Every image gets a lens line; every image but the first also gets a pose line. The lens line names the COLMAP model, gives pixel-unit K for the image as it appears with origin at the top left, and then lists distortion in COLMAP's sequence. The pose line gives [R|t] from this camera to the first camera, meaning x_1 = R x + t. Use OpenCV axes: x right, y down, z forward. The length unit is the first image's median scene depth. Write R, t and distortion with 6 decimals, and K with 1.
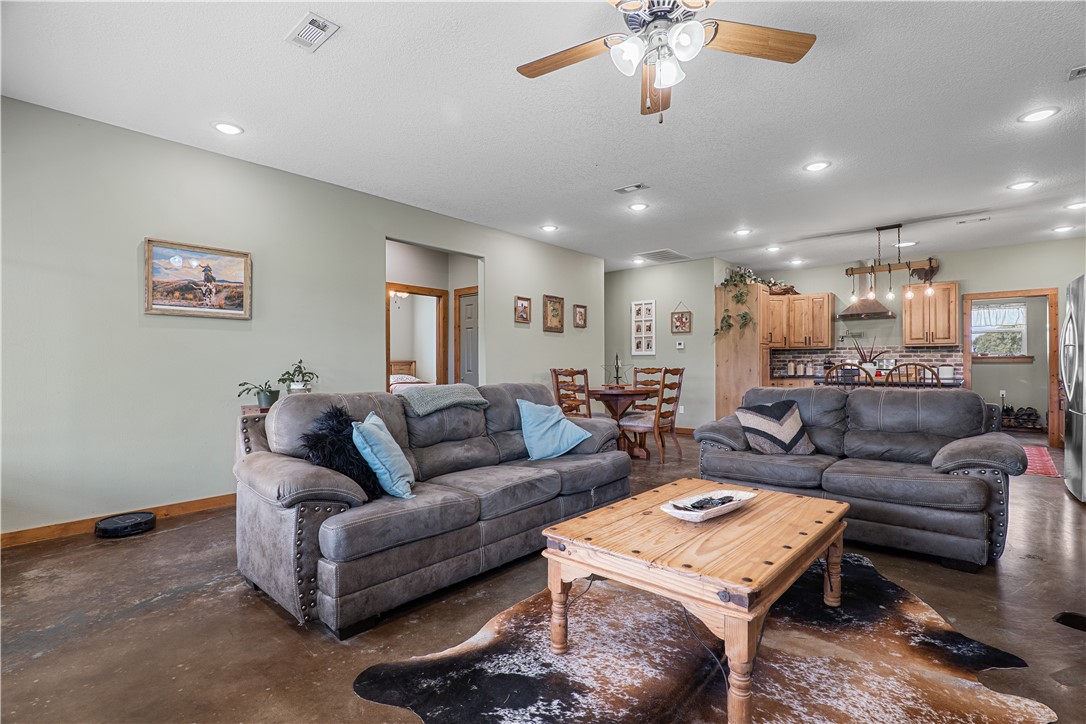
lens RADIAL K [[508.0, 0, 548.1], [0, 508.0, 362.7], [0, 0, 1]] dist [-0.017400, 0.002251]
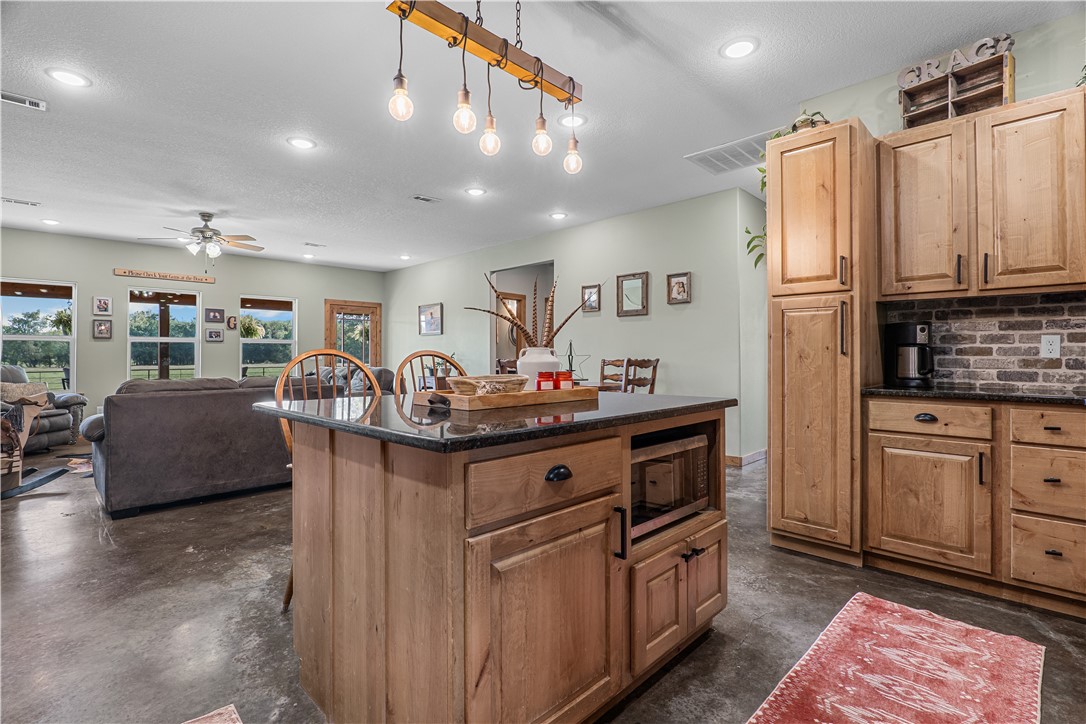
lens RADIAL K [[508.0, 0, 543.7], [0, 508.0, 354.8], [0, 0, 1]] dist [-0.017400, 0.002251]
pose [[-0.073220, 0.000068, -0.997316, 0.789373], [0.009341, 0.999956, -0.000618, 0.004087], [0.997272, -0.009361, -0.073218, 0.830301]]
